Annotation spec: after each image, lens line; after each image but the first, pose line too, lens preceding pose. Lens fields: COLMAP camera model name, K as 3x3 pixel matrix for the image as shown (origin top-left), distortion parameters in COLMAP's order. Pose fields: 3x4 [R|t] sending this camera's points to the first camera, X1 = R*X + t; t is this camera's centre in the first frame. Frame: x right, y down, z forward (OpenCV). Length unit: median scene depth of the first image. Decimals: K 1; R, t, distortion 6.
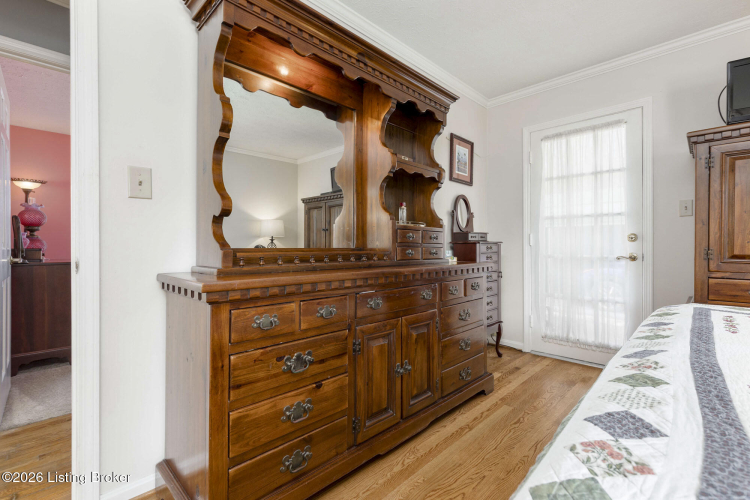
lens RADIAL K [[342.0, 0, 375.0], [0, 342.0, 250.0], [0, 0, 1]] dist [0.000778, 0.000080]
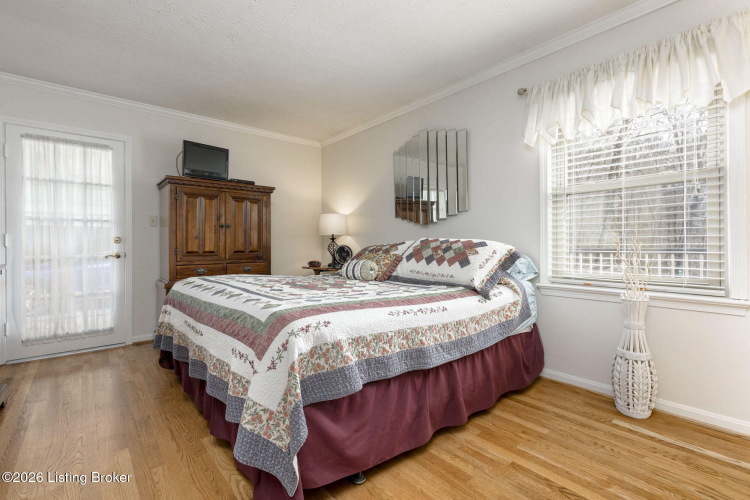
lens RADIAL K [[342.0, 0, 375.0], [0, 342.0, 250.0], [0, 0, 1]] dist [0.000778, 0.000080]
pose [[0.086128, -0.012646, 0.996204, -0.435303], [0.013851, 0.999838, 0.011494, -0.000565], [-0.996188, 0.012808, 0.086289, -0.072319]]
